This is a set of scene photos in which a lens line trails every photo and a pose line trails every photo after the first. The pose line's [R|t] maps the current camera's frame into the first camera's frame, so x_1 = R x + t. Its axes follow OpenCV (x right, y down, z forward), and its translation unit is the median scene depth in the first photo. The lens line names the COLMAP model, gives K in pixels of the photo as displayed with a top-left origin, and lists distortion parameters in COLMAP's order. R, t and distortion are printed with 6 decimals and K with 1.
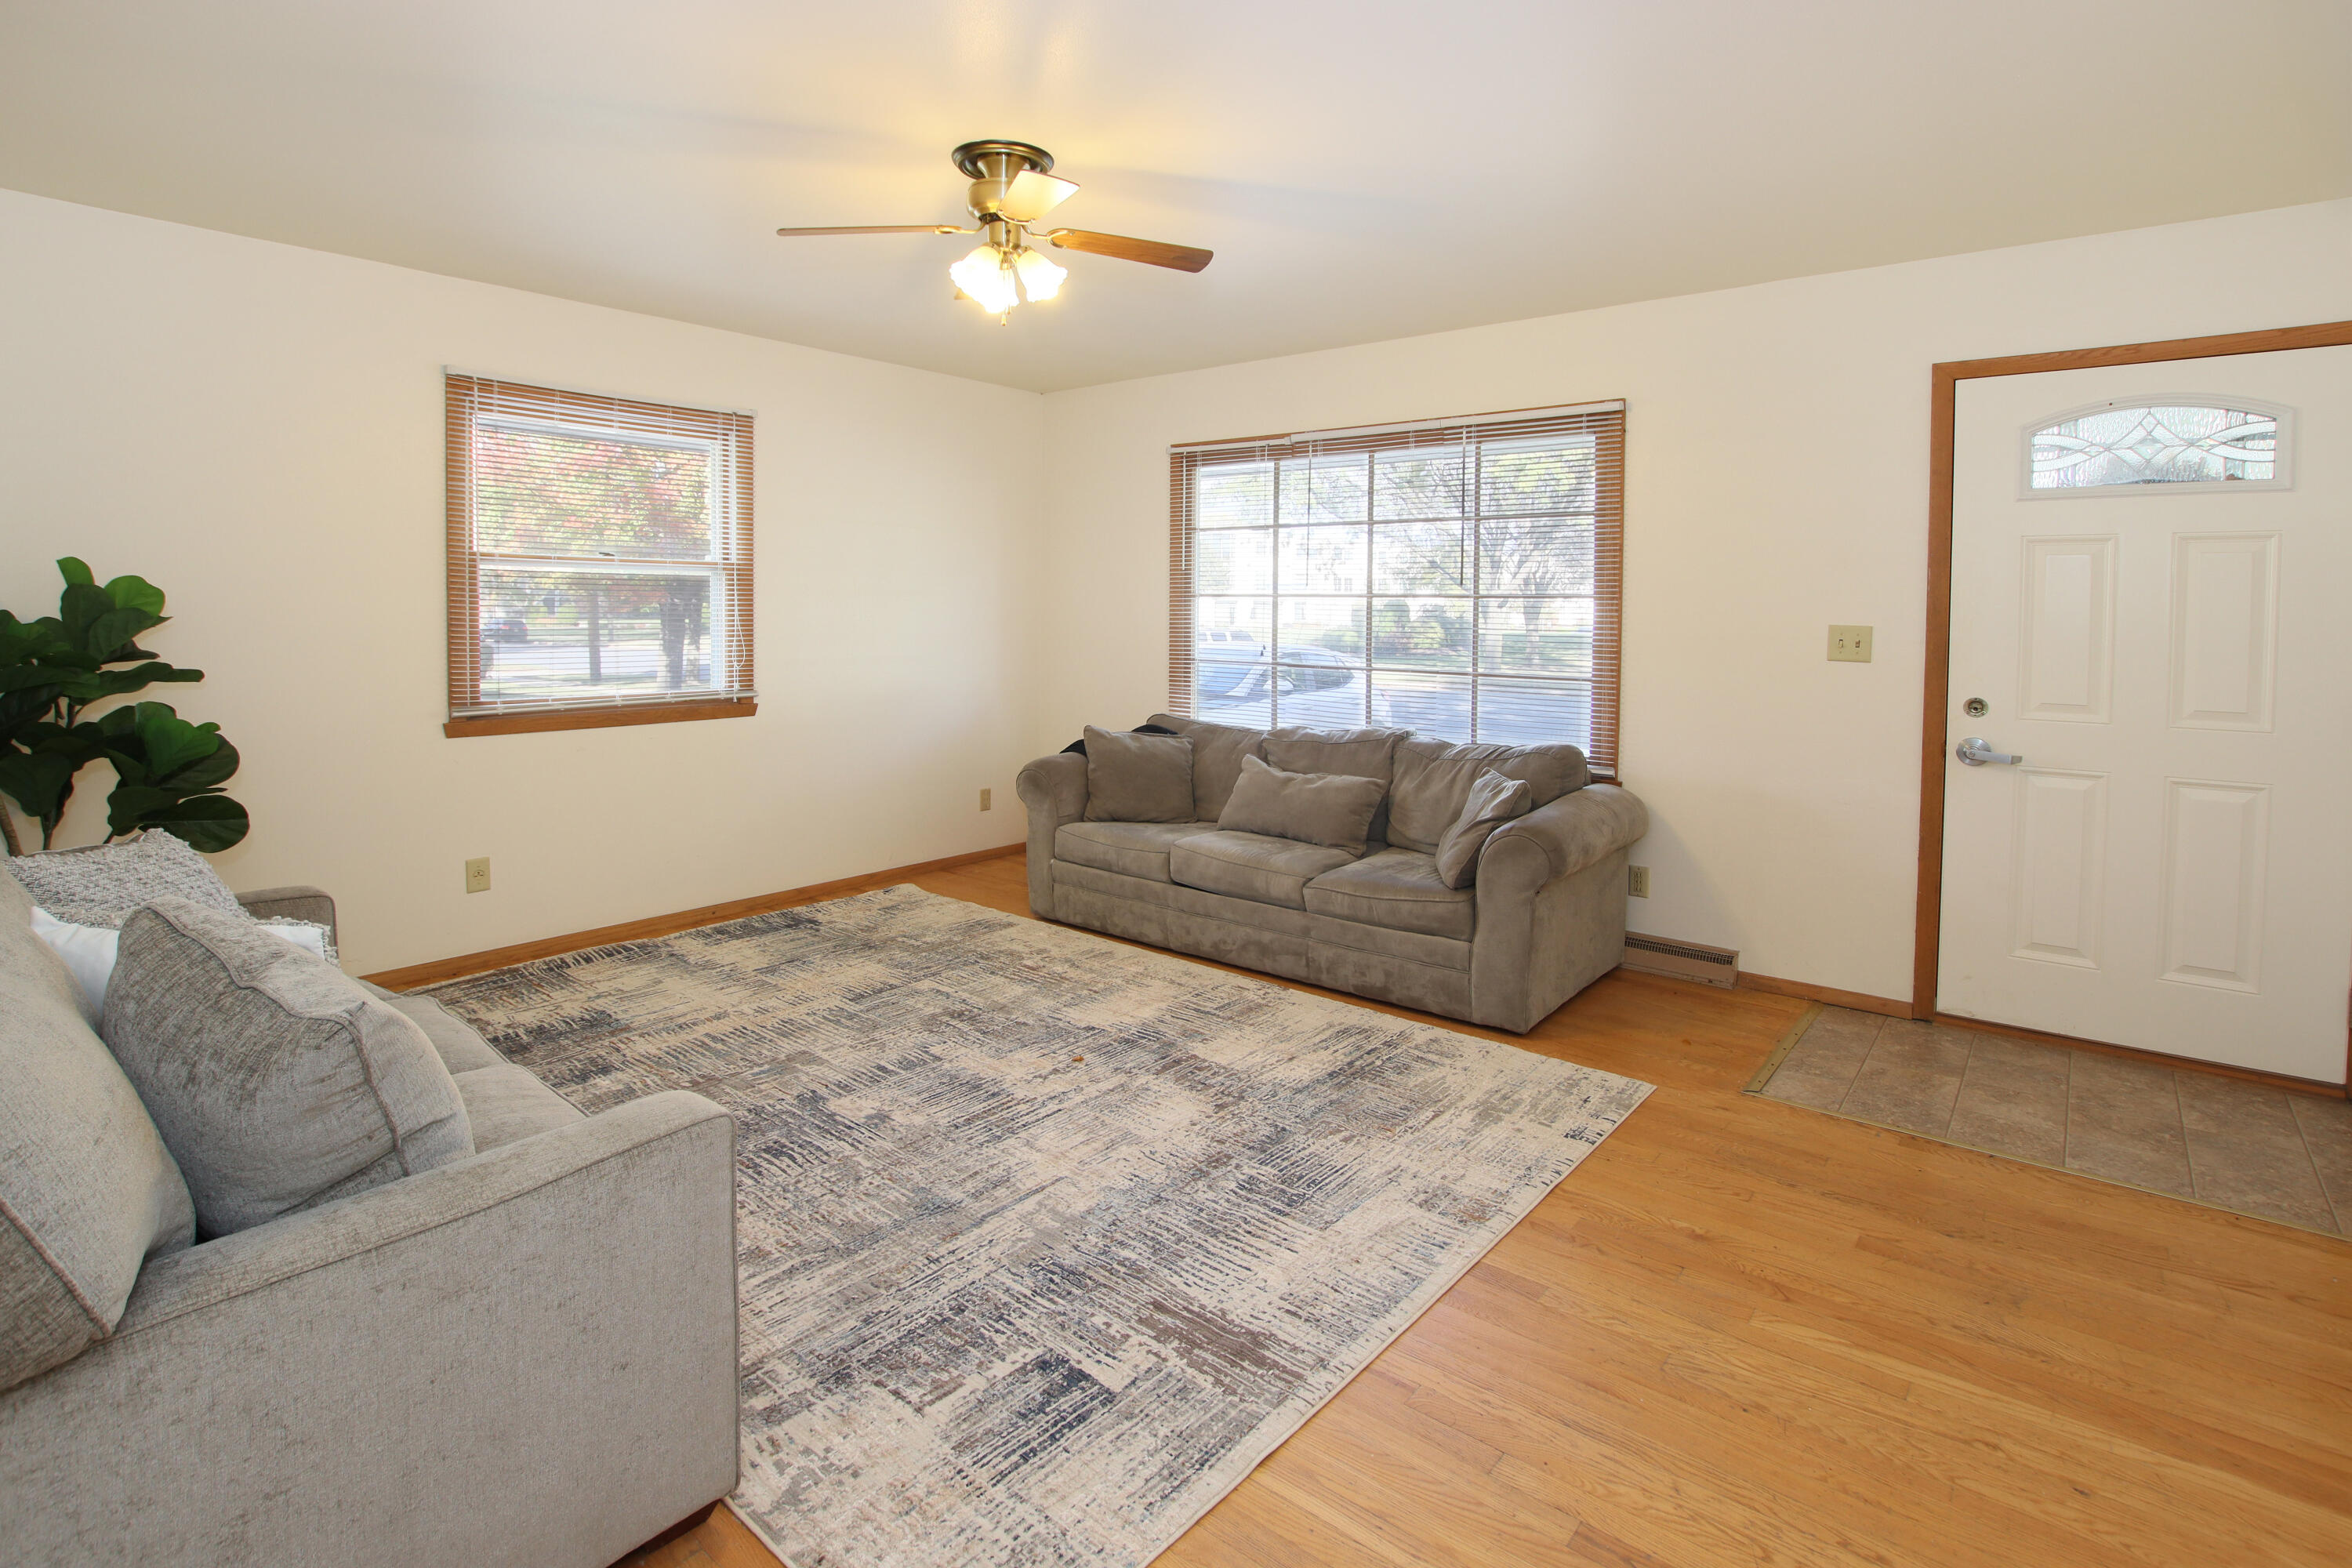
lens RADIAL K [[1137.8, 0, 1173.5], [0, 1137.8, 652.6], [0, 0, 1]] dist [-0.032338, -0.000028]
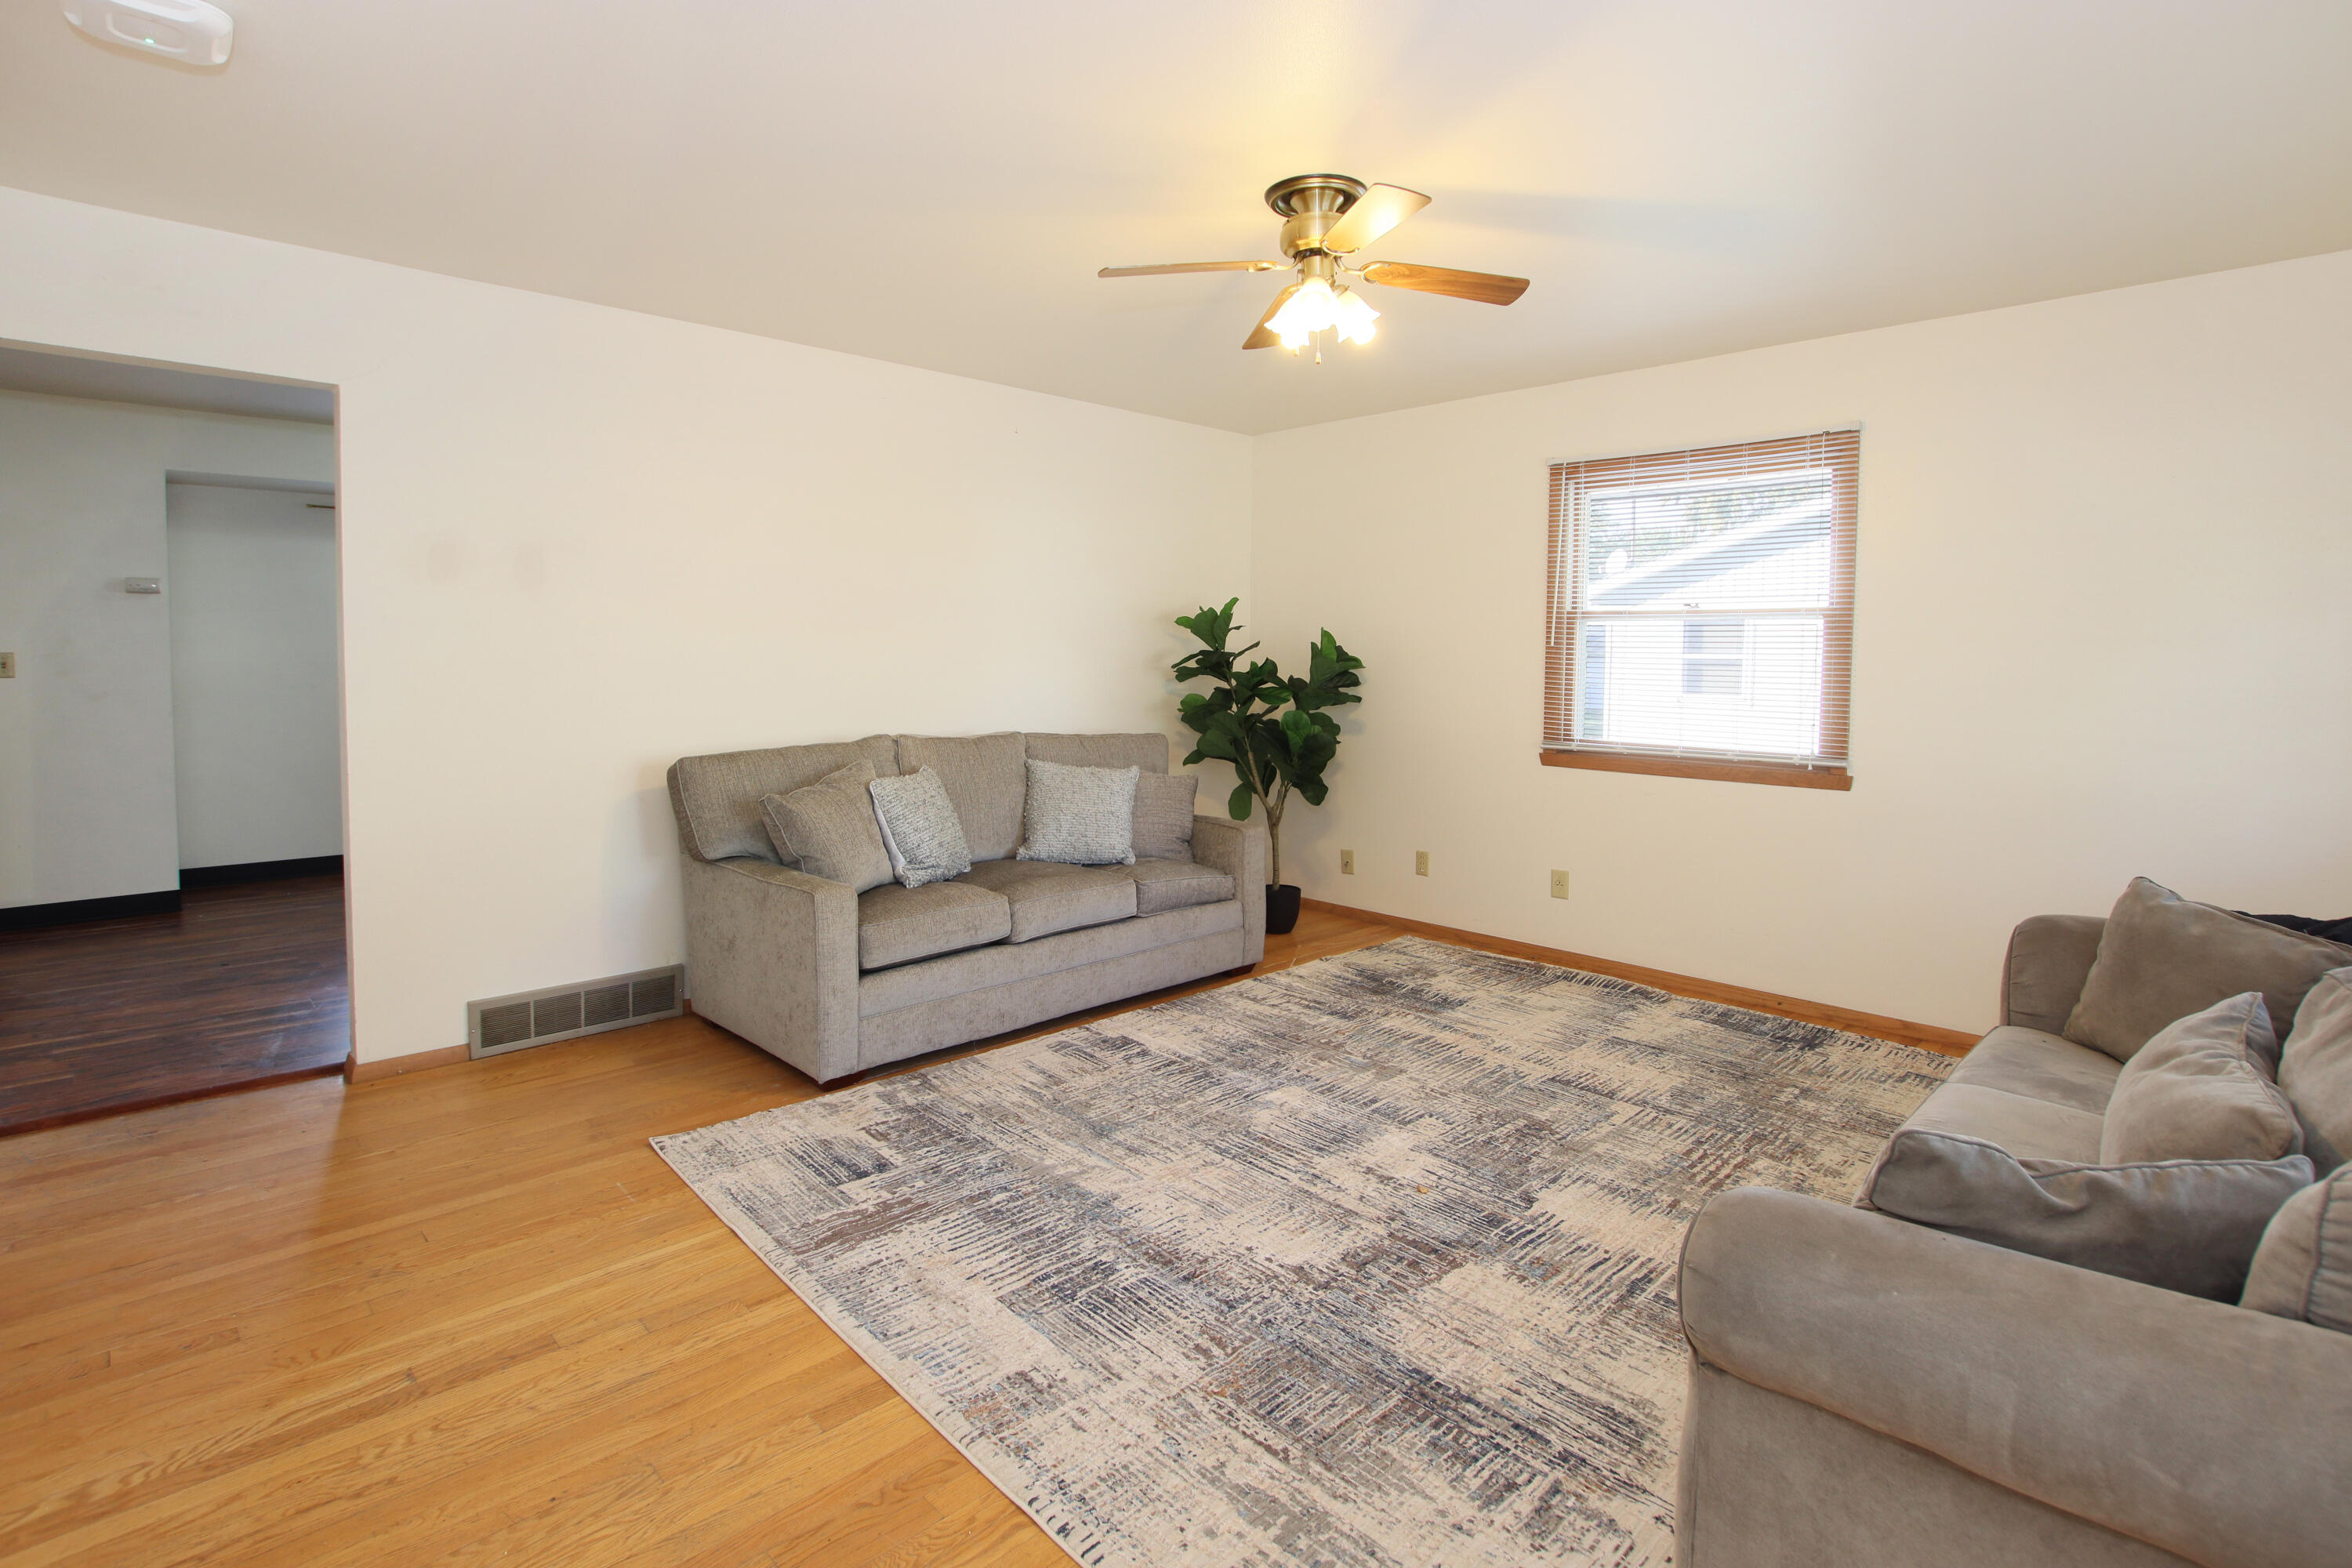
lens RADIAL K [[1153.1, 0, 1176.2], [0, 1153.1, 715.1], [0, 0, 1]] dist [-0.037896, 0.000376]
pose [[-0.115907, 0.044821, -0.992248, 0.845378], [-0.049227, 0.997494, 0.050809, -0.029131], [0.992039, 0.054735, -0.113410, 0.992802]]
